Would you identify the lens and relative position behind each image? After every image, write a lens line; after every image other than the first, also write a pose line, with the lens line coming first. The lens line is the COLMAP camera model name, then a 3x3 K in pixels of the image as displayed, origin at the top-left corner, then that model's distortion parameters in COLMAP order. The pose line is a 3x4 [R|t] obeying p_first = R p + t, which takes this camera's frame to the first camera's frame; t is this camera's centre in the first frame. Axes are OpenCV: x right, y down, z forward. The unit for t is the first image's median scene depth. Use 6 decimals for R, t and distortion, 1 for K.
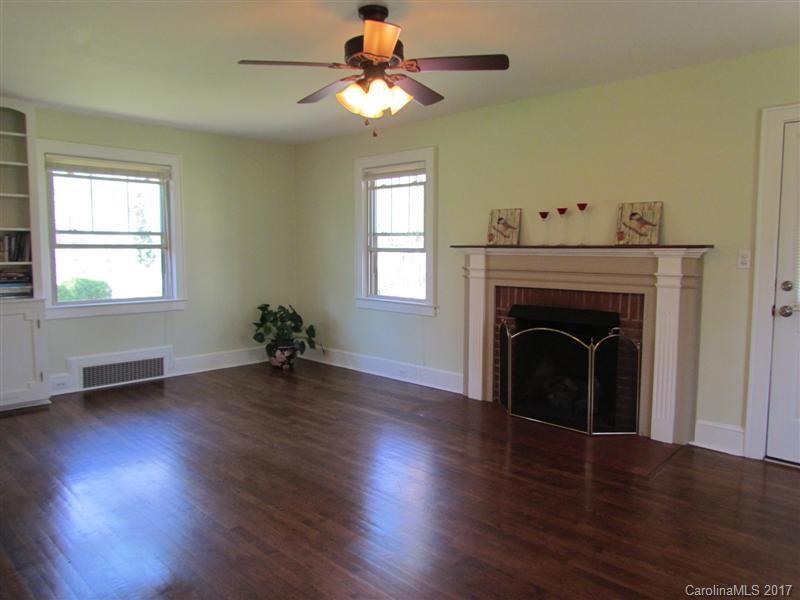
lens RADIAL K [[579.2, 0, 405.0], [0, 579.2, 300.7], [0, 0, 1]] dist [-0.010492, 0.001961]
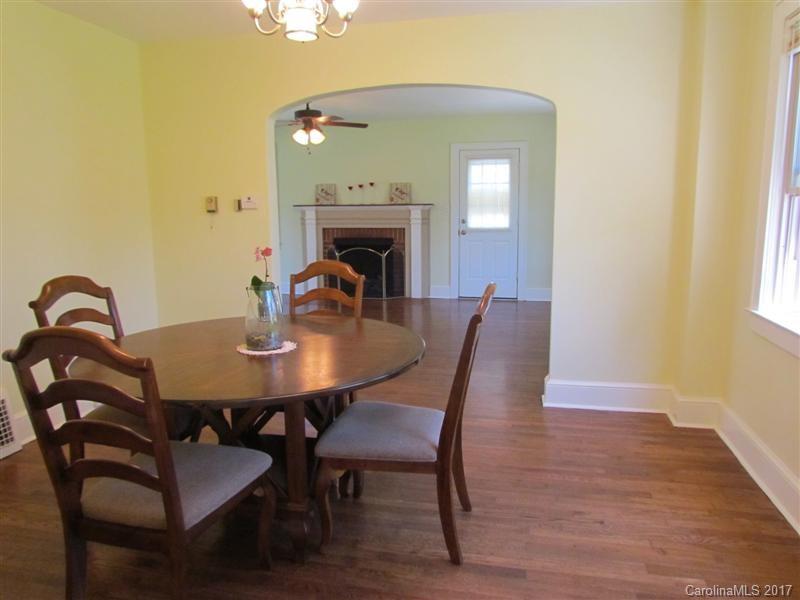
lens RADIAL K [[579.2, 0, 405.0], [0, 579.2, 300.7], [0, 0, 1]] dist [-0.010492, 0.001961]
pose [[0.864603, -0.083599, 0.495452, -0.607284], [0.053562, 0.995778, 0.074549, 0.089535], [-0.499593, -0.037918, 0.865430, -0.766821]]
